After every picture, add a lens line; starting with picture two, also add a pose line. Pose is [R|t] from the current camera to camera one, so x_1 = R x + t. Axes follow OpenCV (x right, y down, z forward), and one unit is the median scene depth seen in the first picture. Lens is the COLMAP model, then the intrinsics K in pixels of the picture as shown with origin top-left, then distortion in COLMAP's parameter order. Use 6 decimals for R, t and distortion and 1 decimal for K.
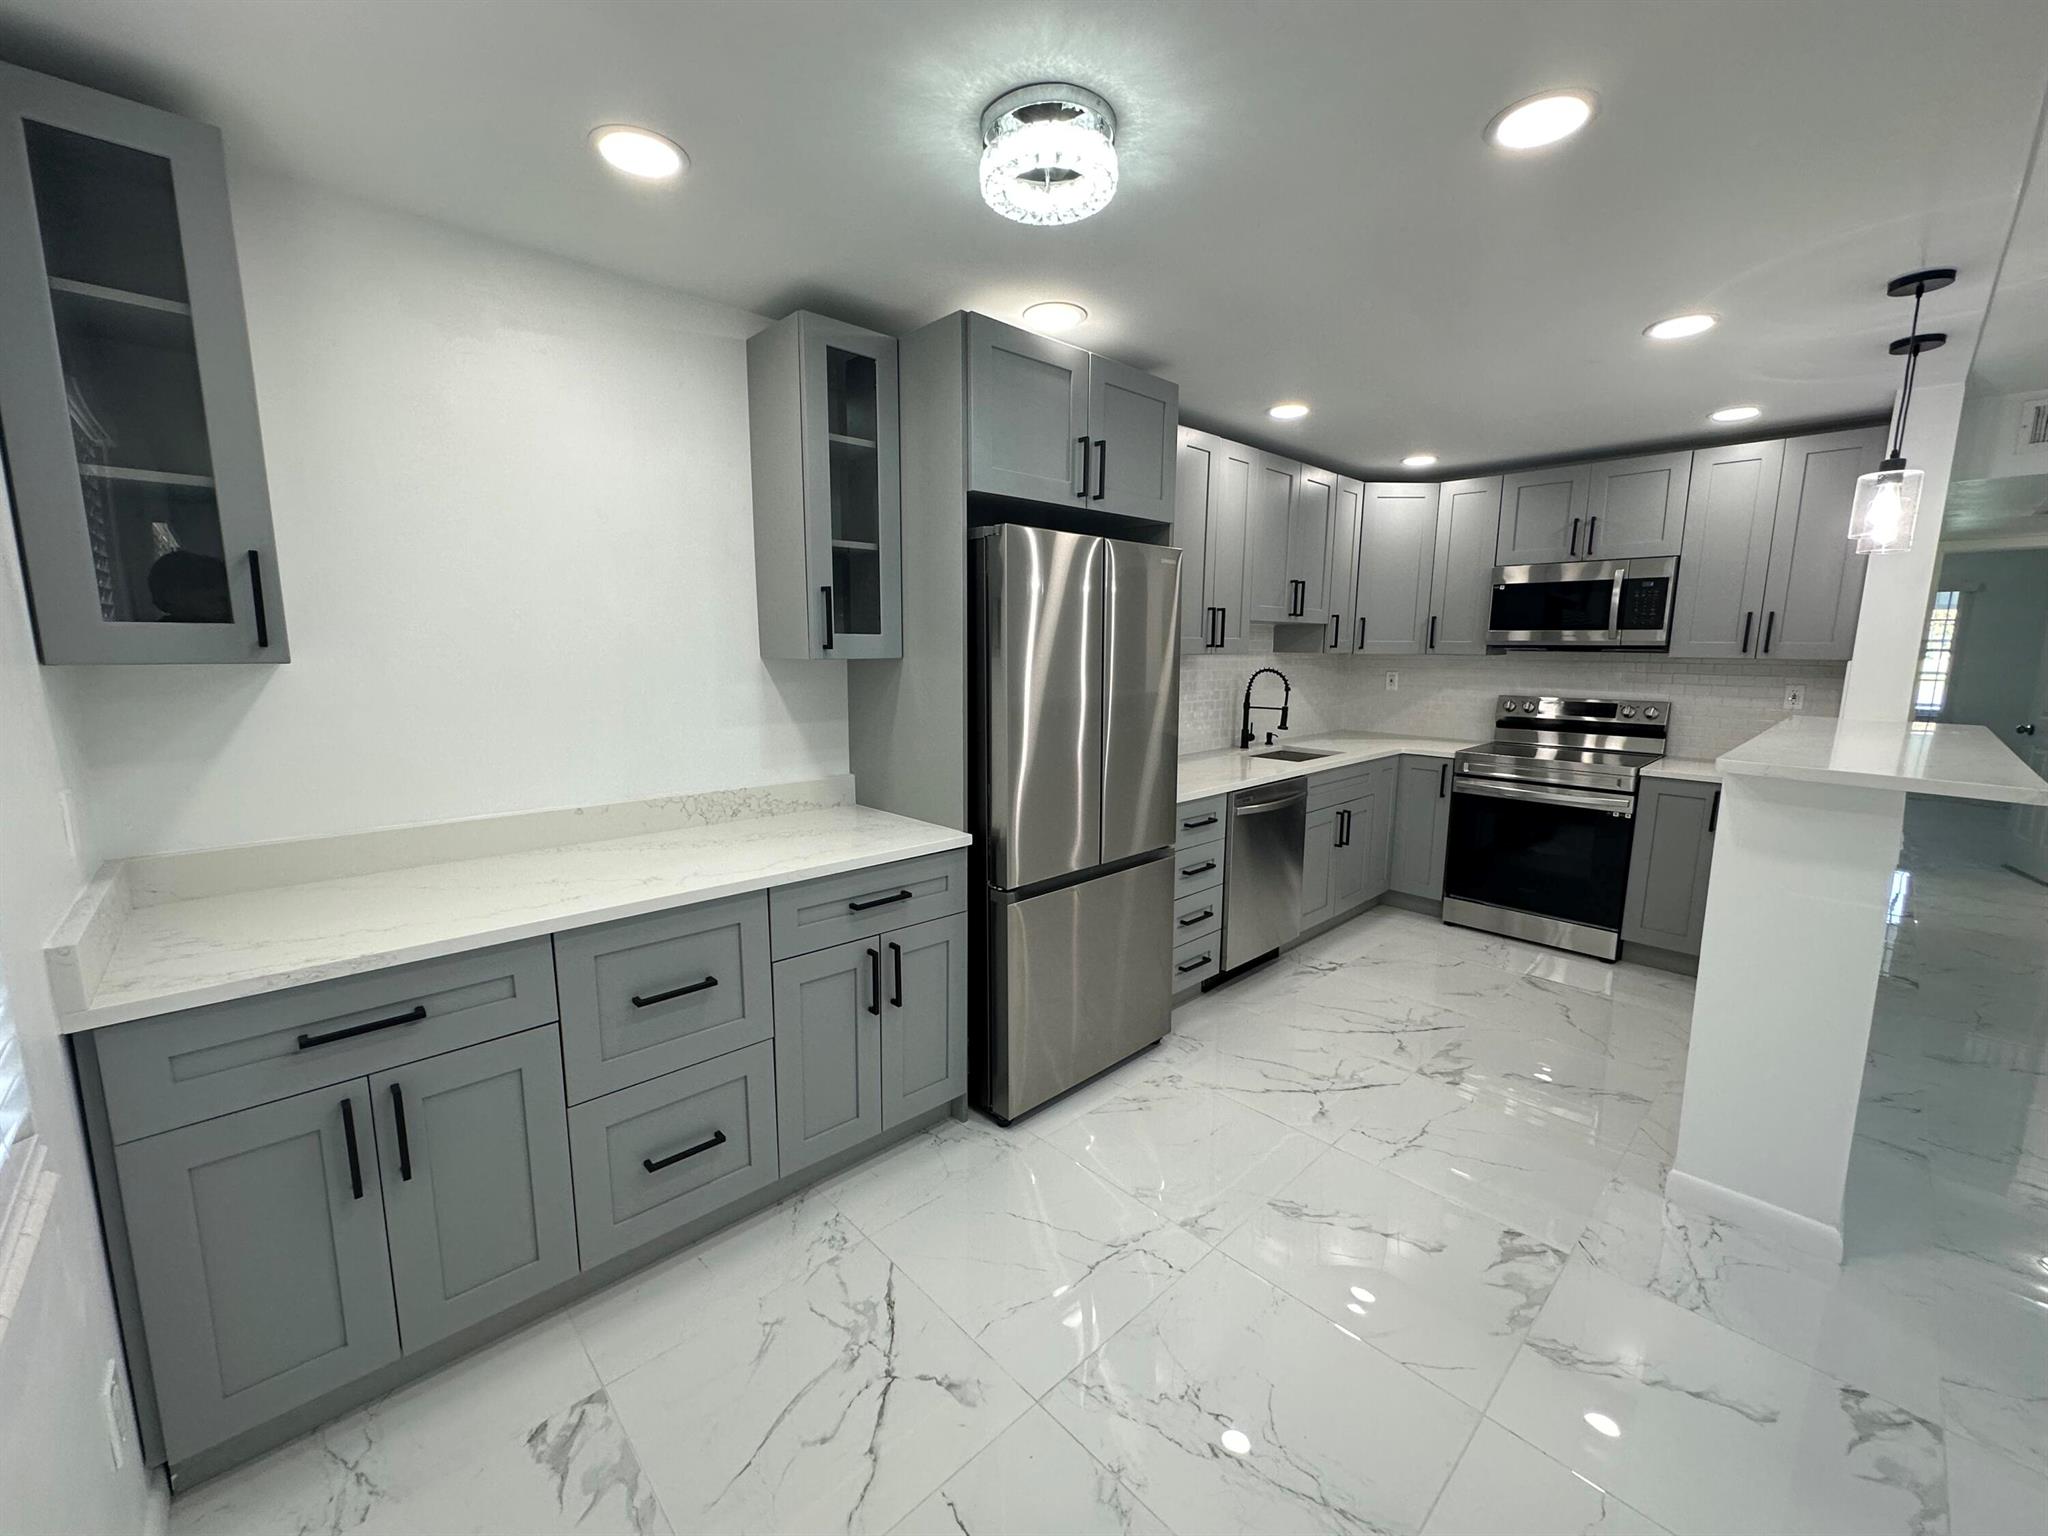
lens RADIAL K [[816.7, 0, 1027.6], [0, 816.7, 767.4], [0, 0, 1]] dist [-0.002882, 0.000788]
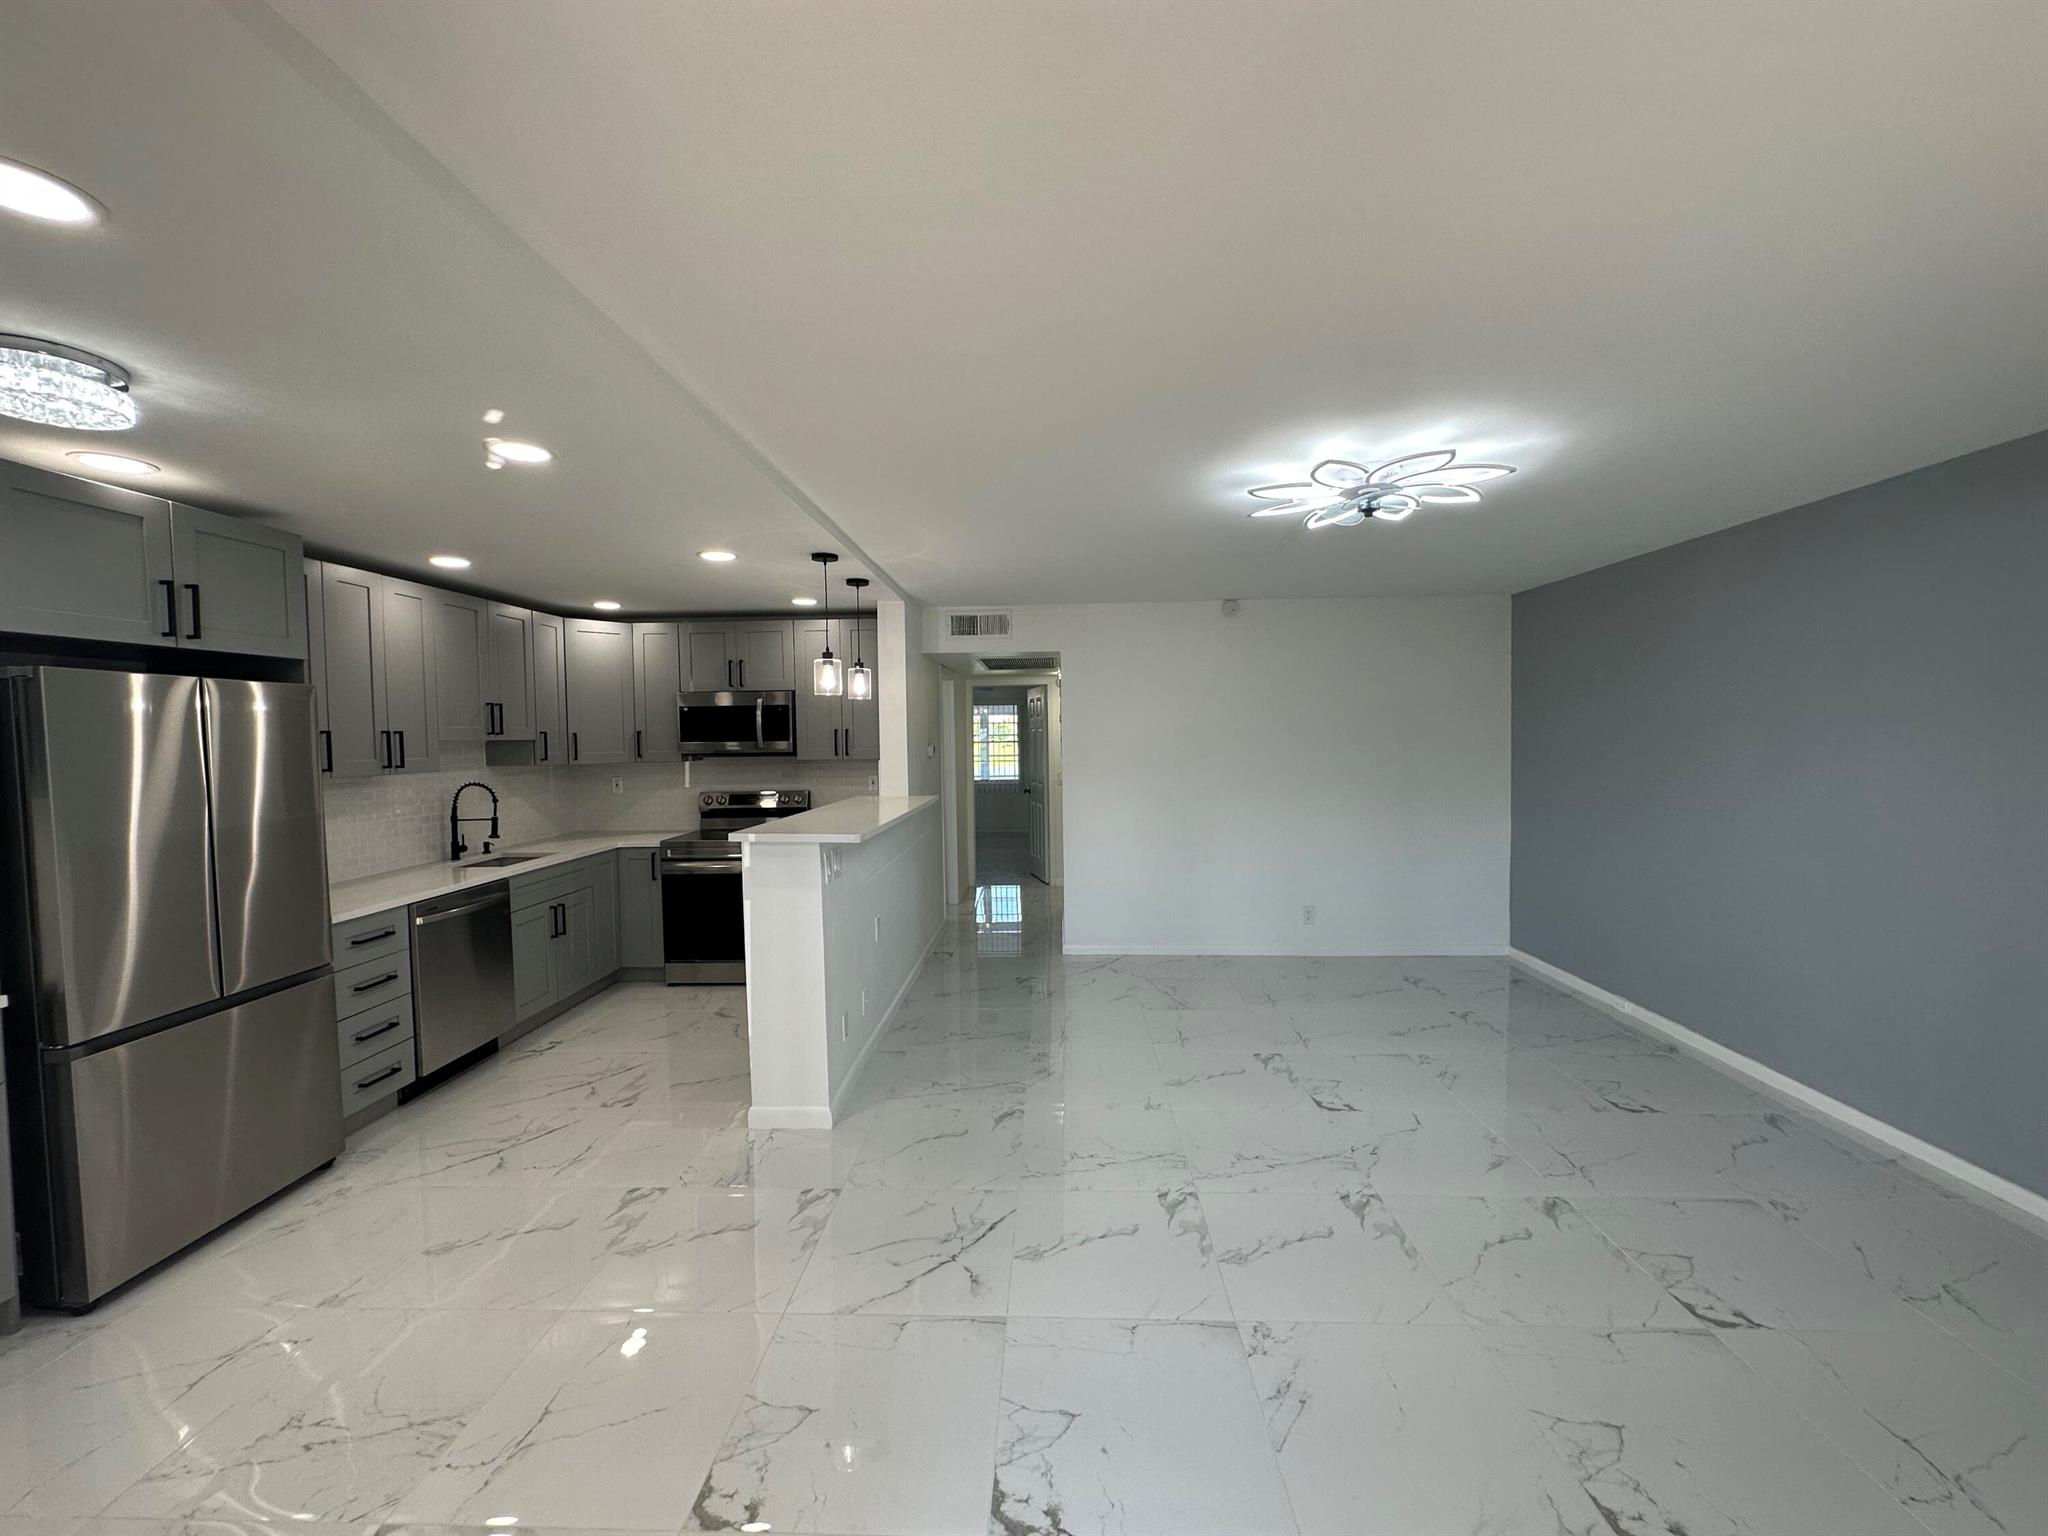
lens RADIAL K [[816.7, 0, 1025.1], [0, 816.7, 767.5], [0, 0, 1]] dist [-0.002882, 0.000788]
pose [[0.715592, -0.045391, 0.697042, 0.079751], [0.124536, 0.990189, -0.063370, 0.019370], [-0.687327, 0.132153, 0.714225, -0.302593]]
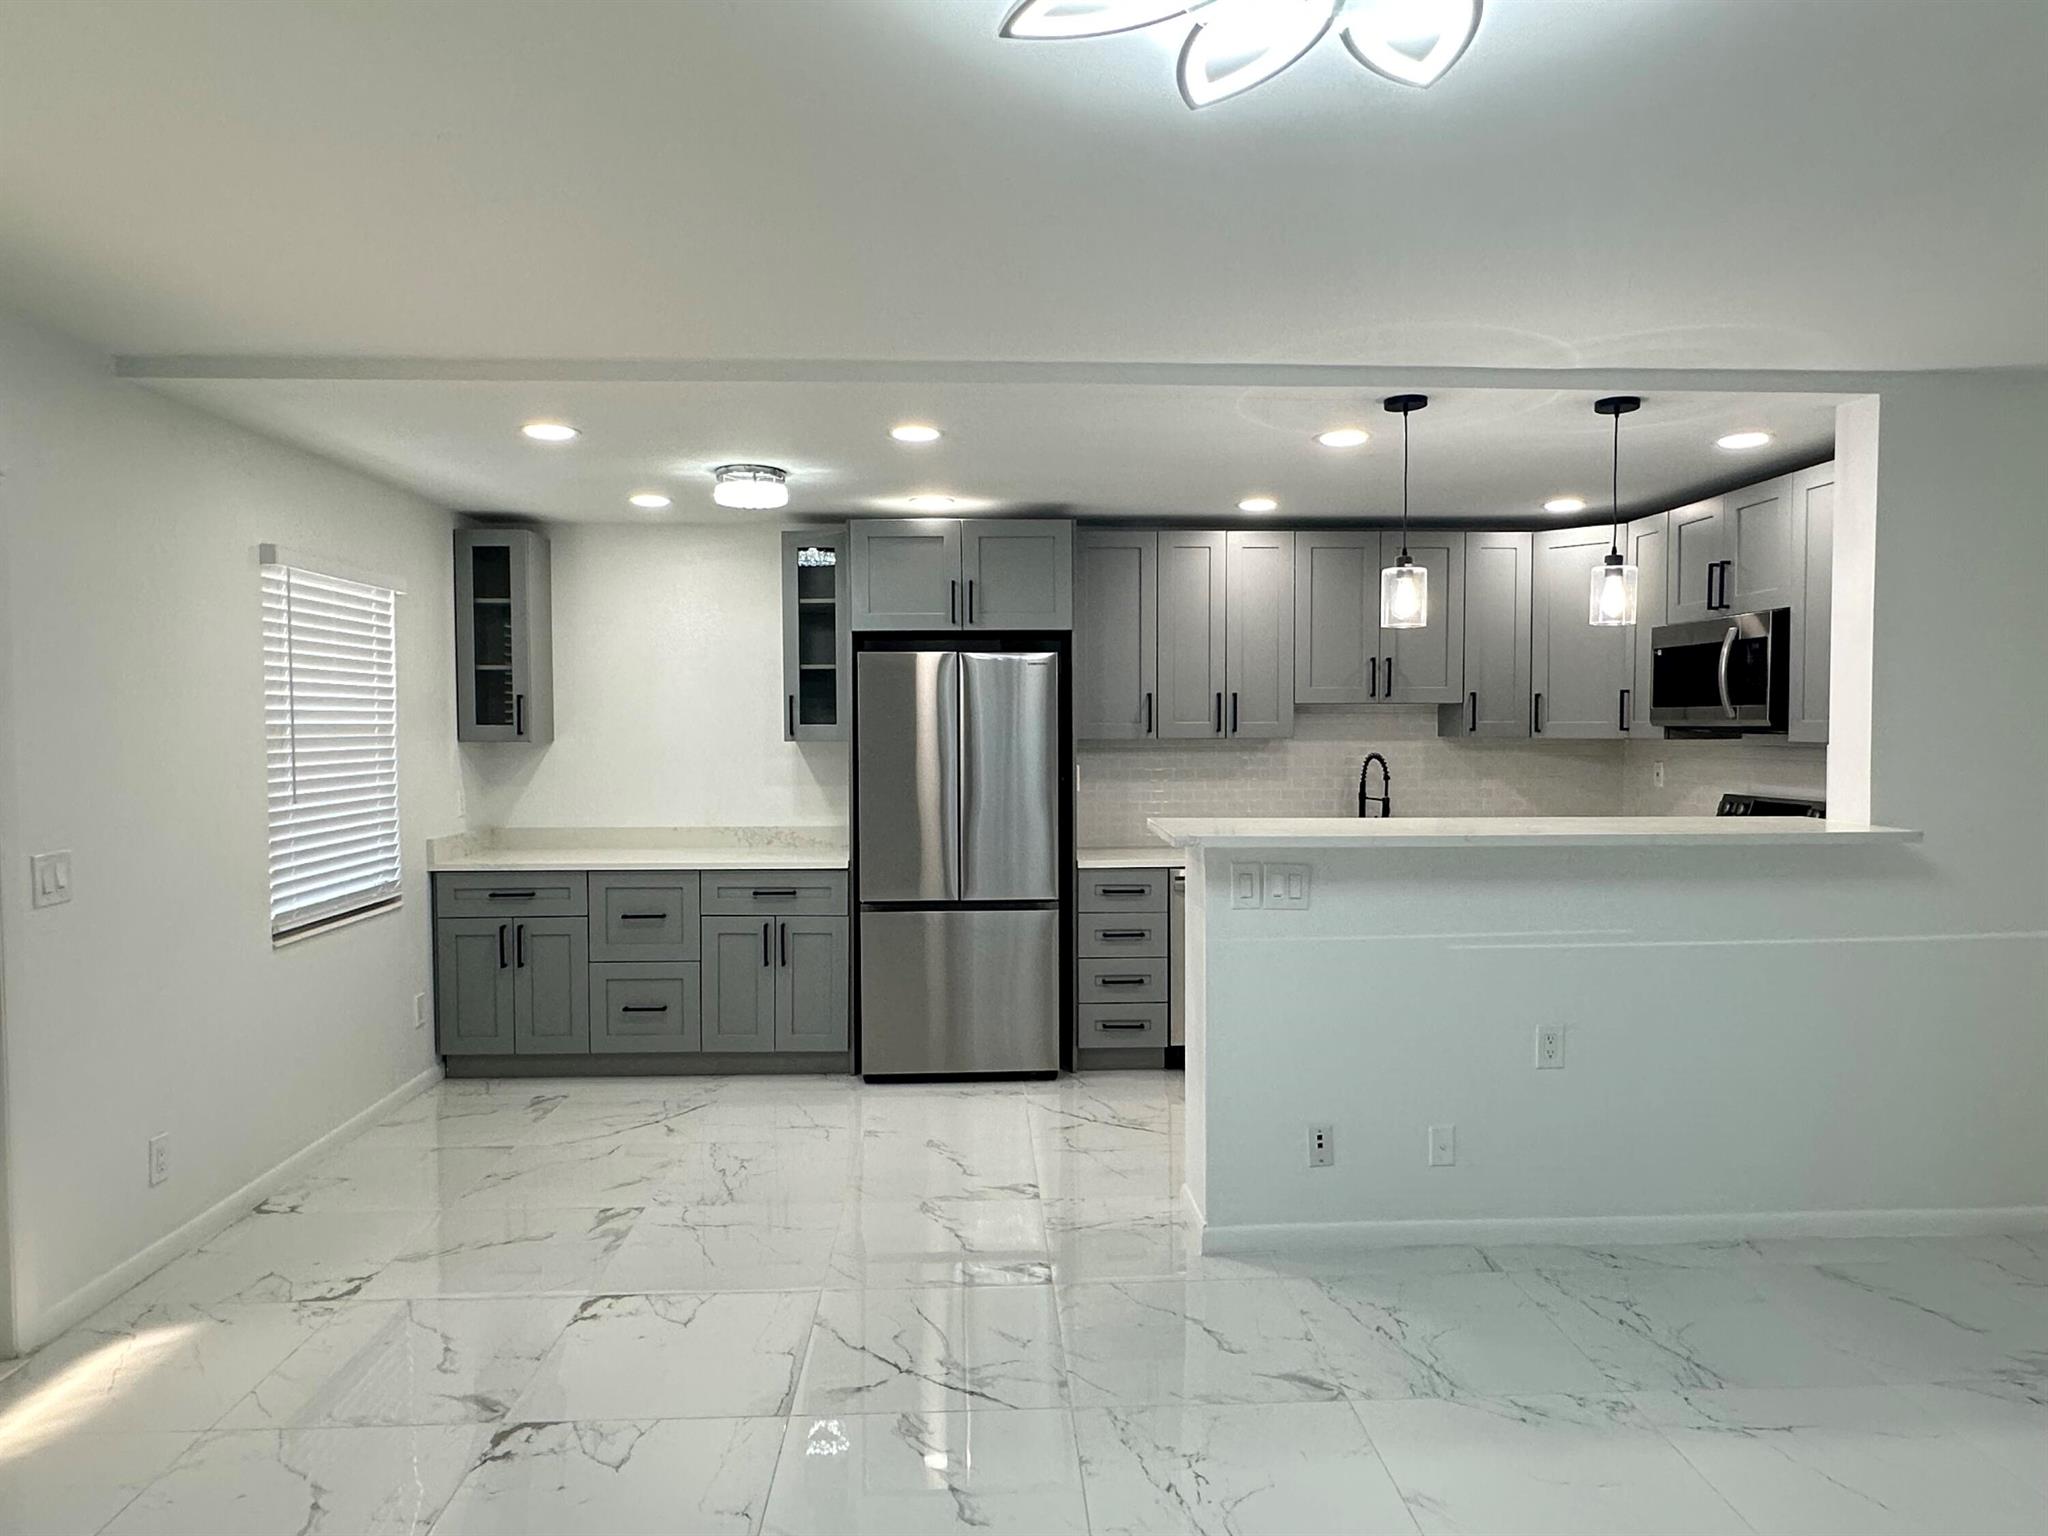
lens RADIAL K [[1265.0, 0, 1023.9], [0, 1265.0, 776.6], [0, 0, 1]] dist [-0.001879, 0.001978]
pose [[0.755798, 0.017119, -0.654581, 1.059079], [-0.090222, 0.992846, -0.078208, 0.052410], [0.648560, 0.118167, 0.751935, -0.325429]]
